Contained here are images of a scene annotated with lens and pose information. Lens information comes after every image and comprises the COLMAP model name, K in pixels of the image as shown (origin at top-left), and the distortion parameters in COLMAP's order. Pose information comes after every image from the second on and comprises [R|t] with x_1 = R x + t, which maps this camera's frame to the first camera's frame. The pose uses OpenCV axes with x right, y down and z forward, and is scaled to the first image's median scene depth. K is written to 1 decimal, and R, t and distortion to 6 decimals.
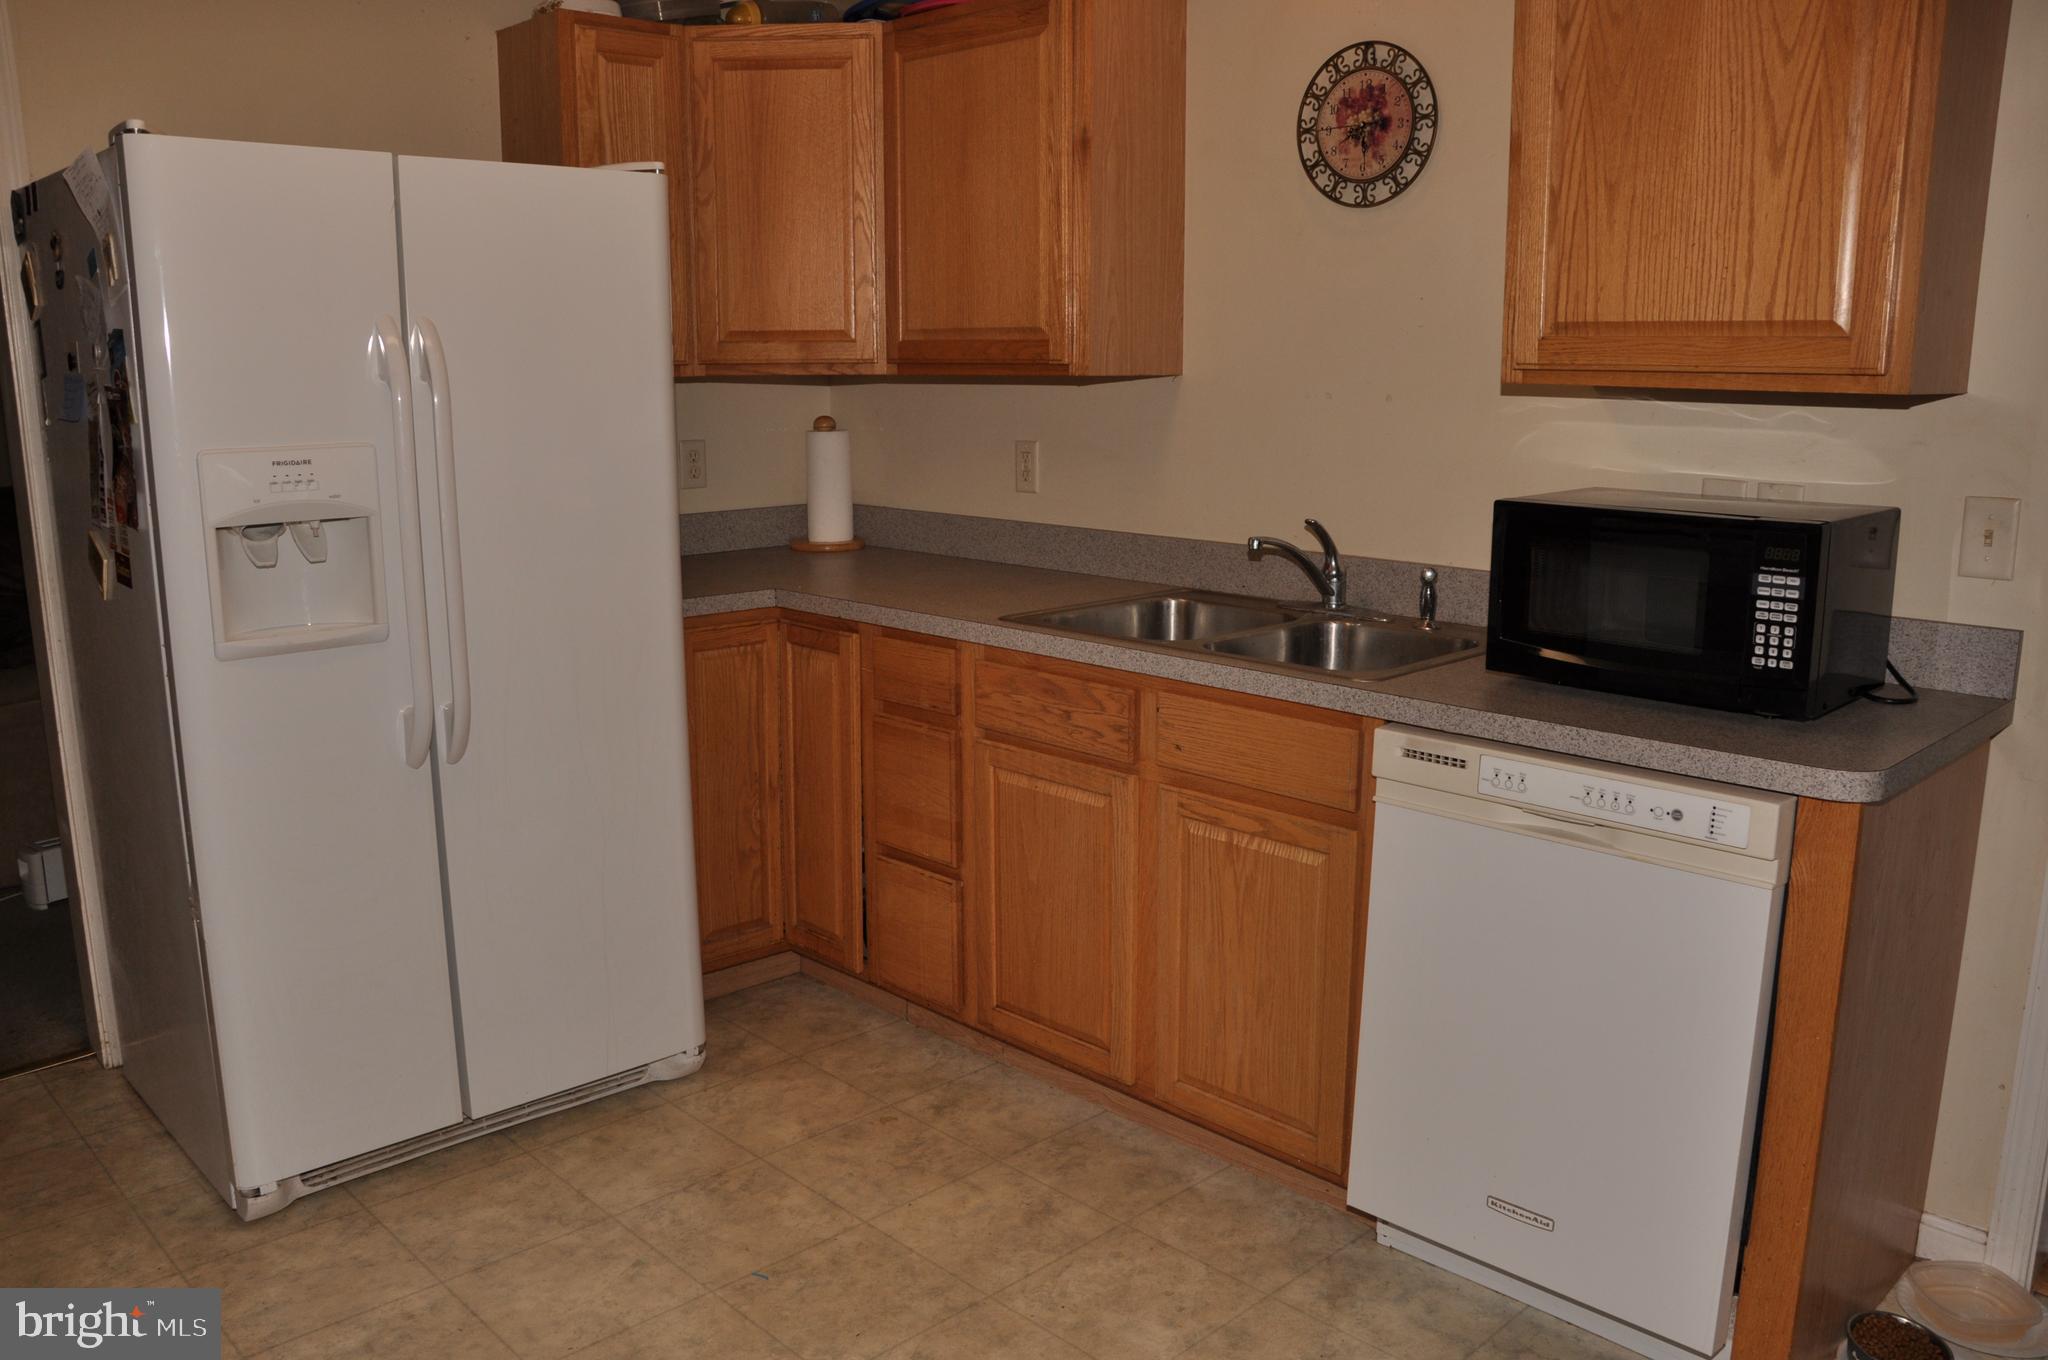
lens RADIAL K [[1610.2, 0, 1024.0], [0, 1610.2, 680.0], [0, 0, 1]] dist [-0.164138, 0.137563]
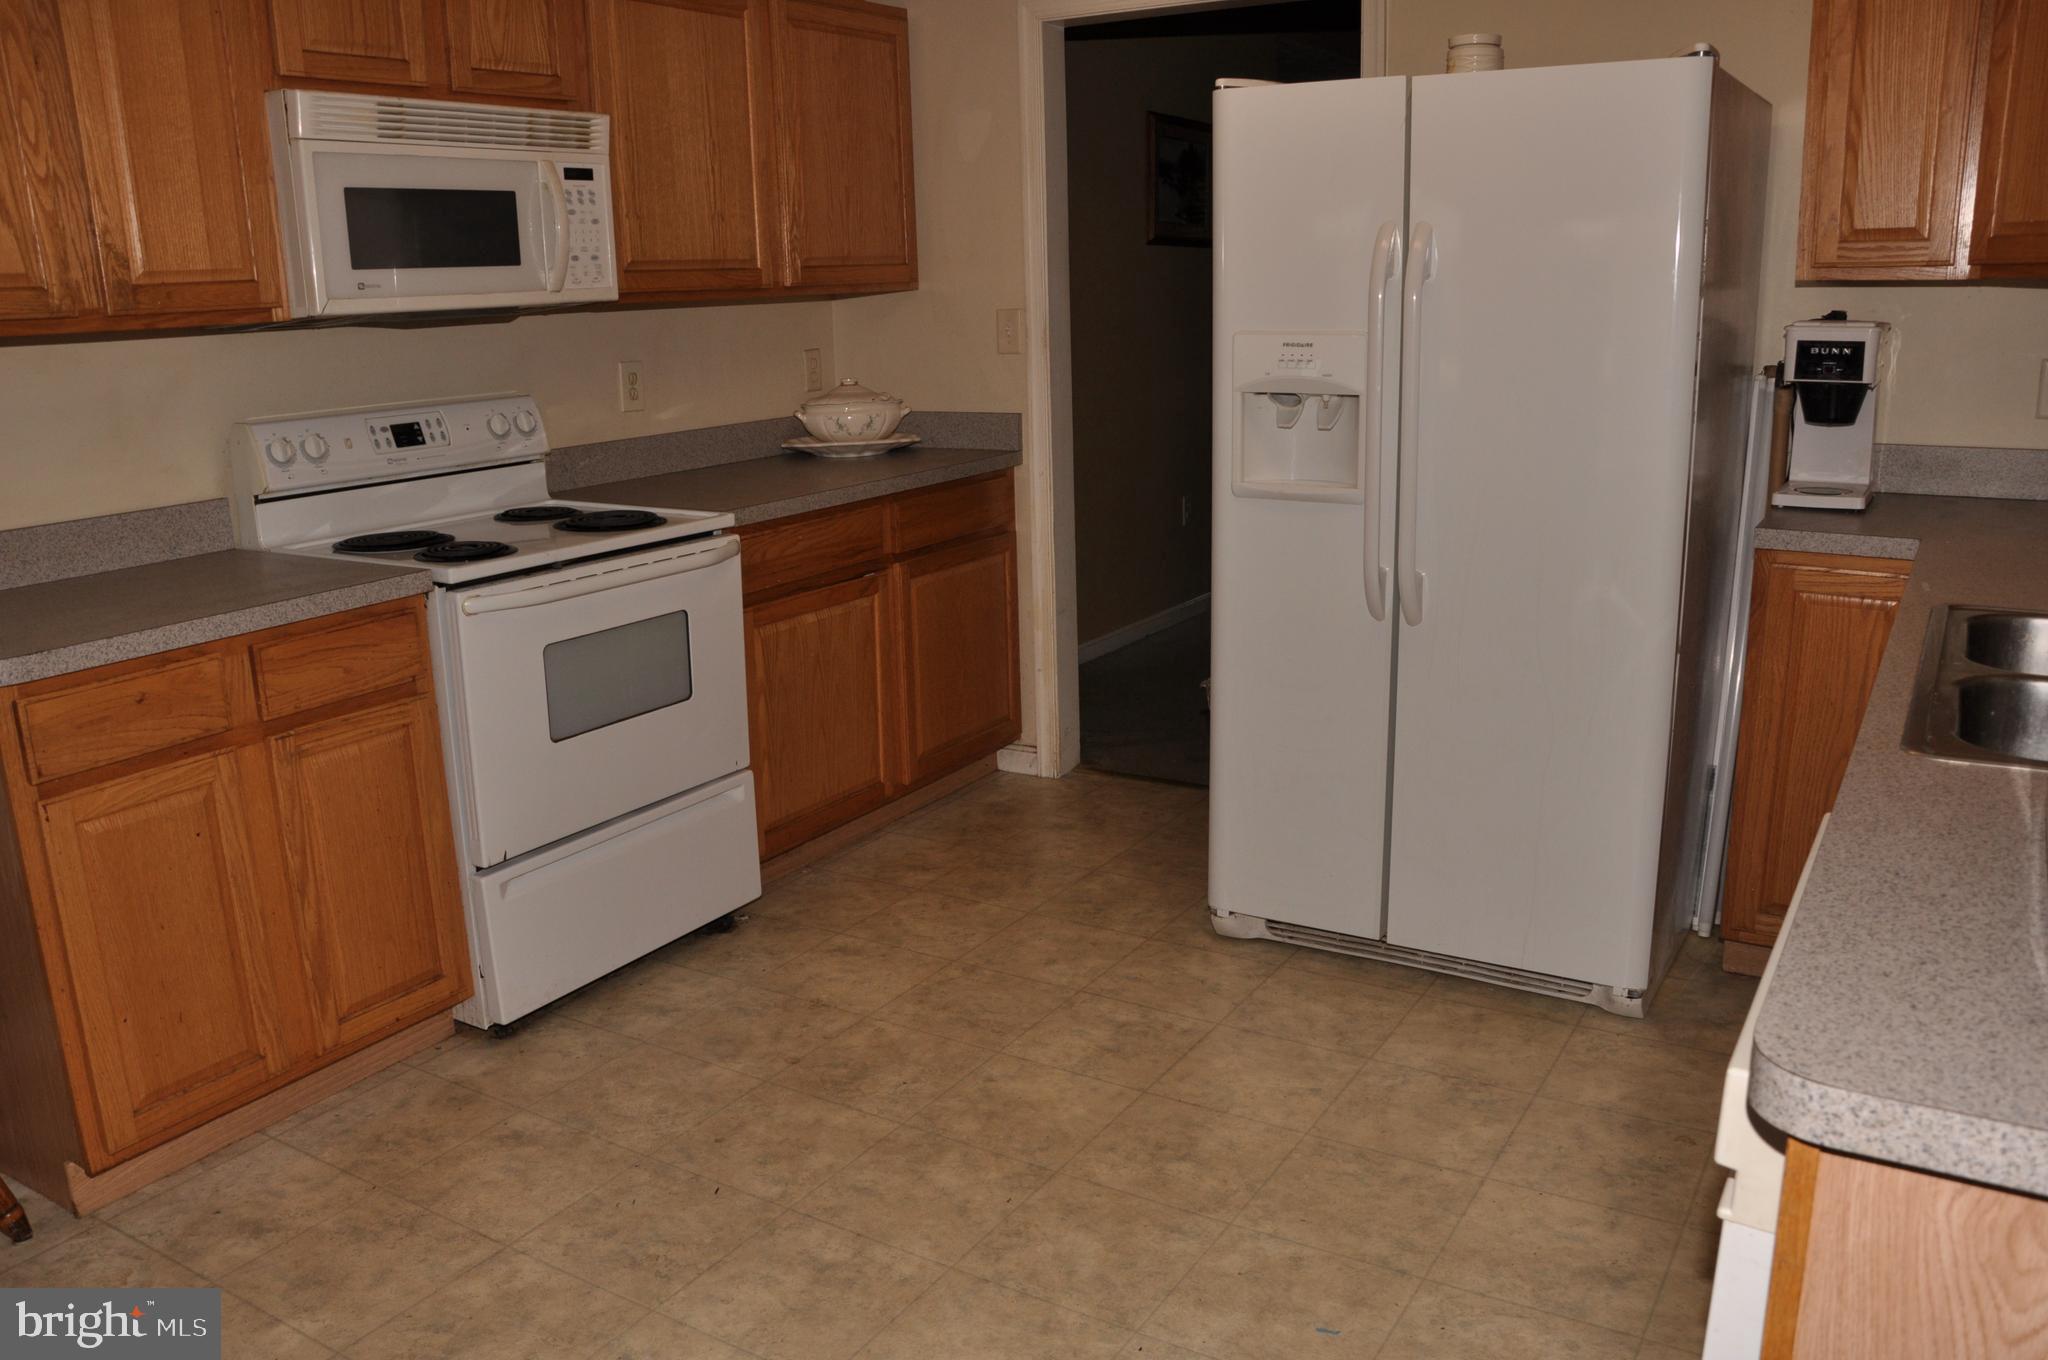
lens RADIAL K [[1610.6, 0, 1024.0], [0, 1610.6, 680.0], [0, 0, 1]] dist [-0.157047, 0.133843]
pose [[0.245550, 0.228579, -0.942049, 0.593306], [-0.165828, 0.967382, 0.191501, -0.074216], [0.955095, 0.109195, 0.275446, 0.401019]]
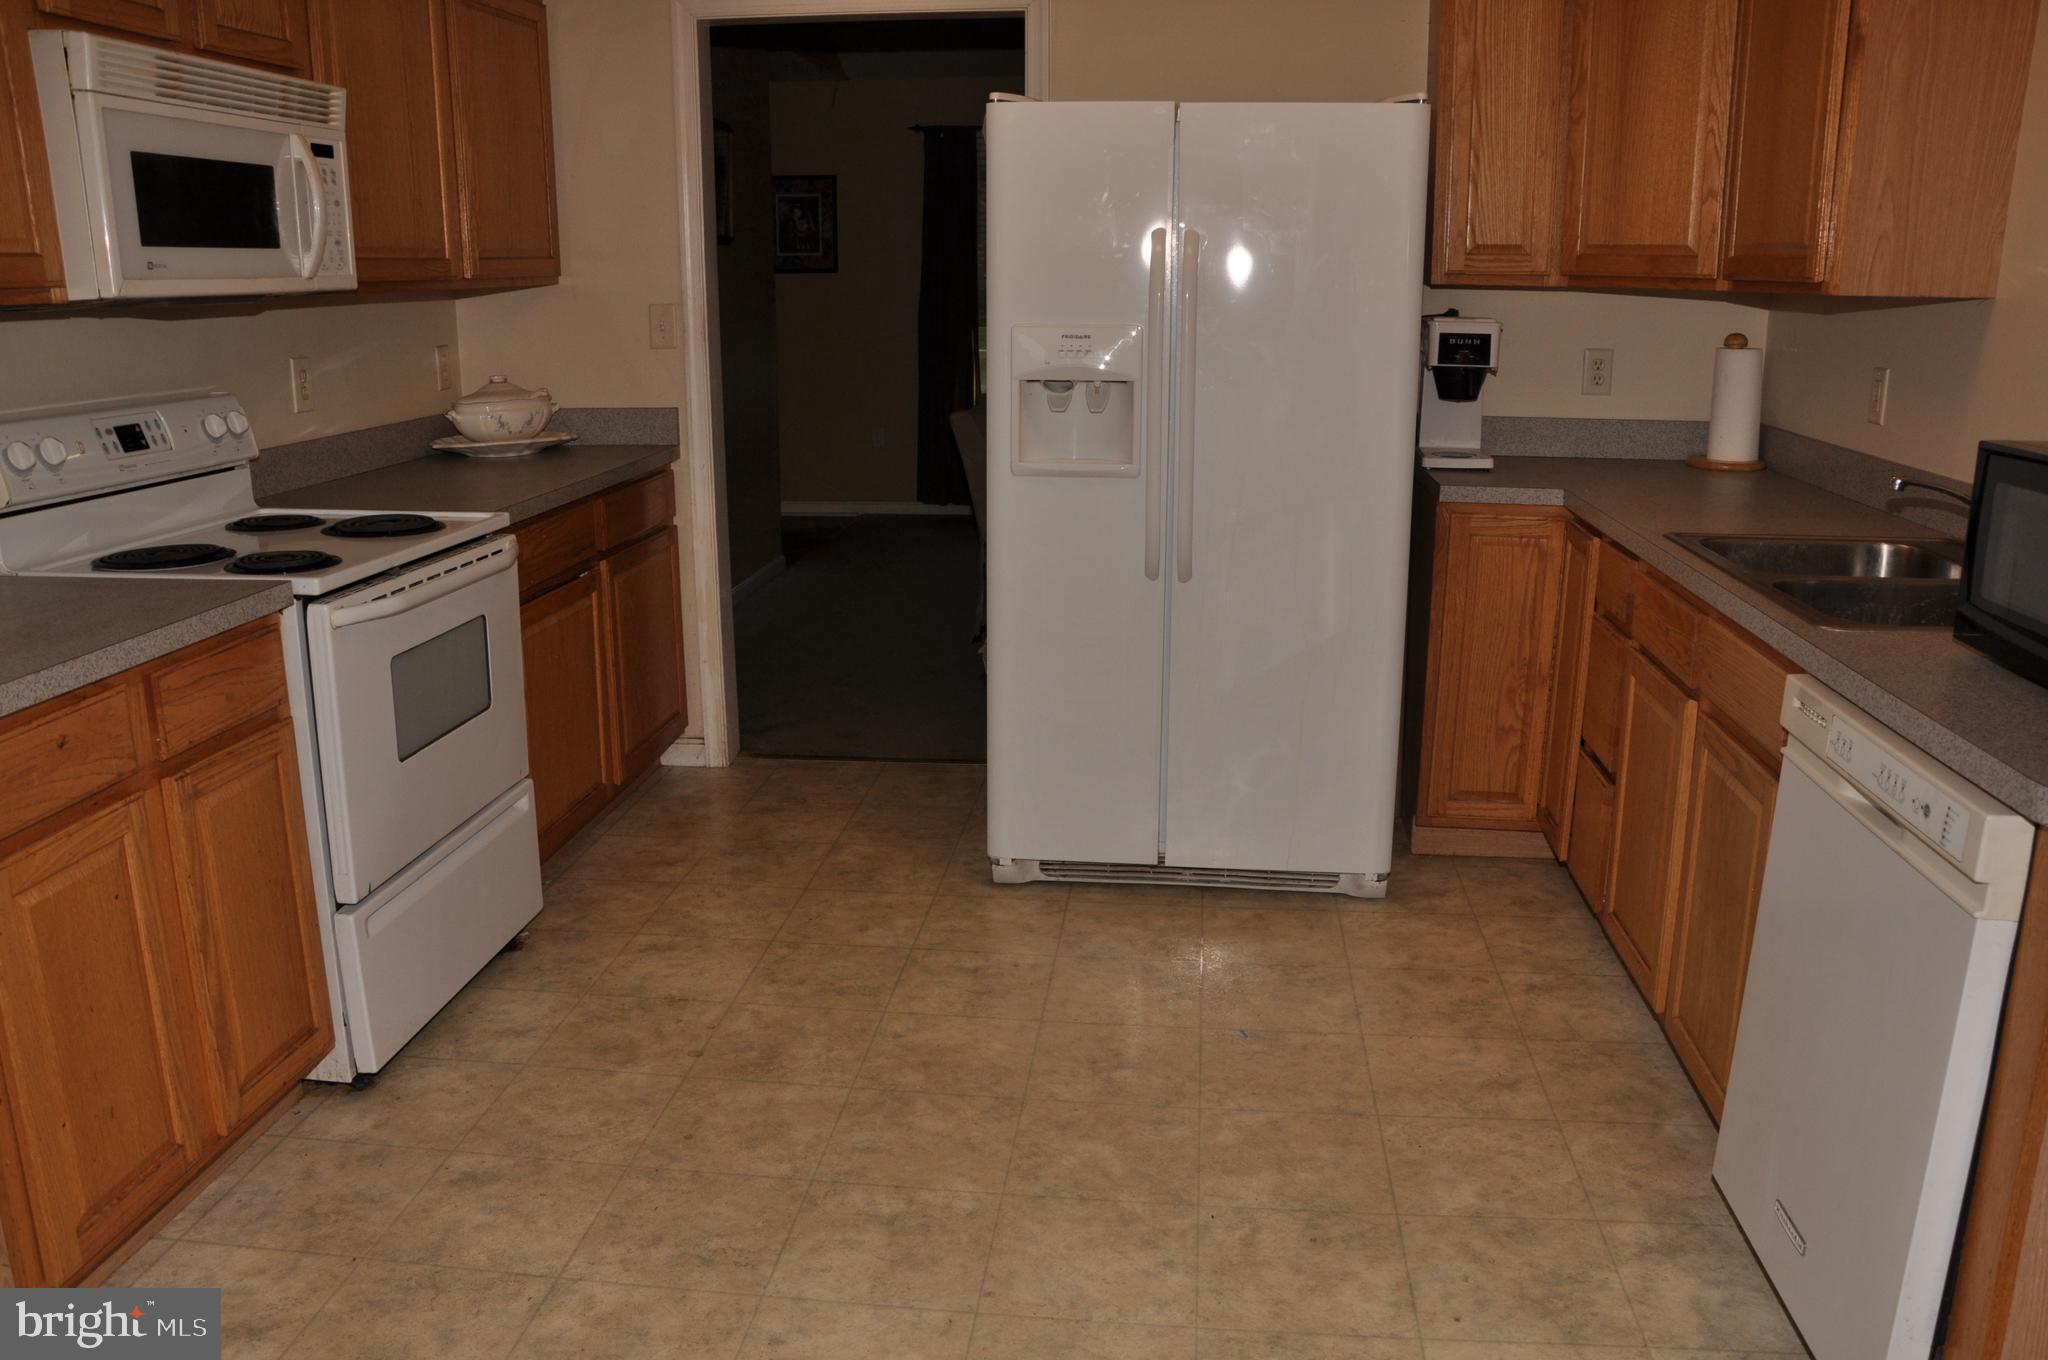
lens RADIAL K [[1610.6, 0, 1024.0], [0, 1610.6, 680.0], [0, 0, 1]] dist [-0.157047, 0.133843]
pose [[0.638010, 0.191030, -0.745957, 0.496377], [-0.150825, 0.980977, 0.122217, -0.008315], [0.755113, 0.034533, 0.654684, 0.056051]]
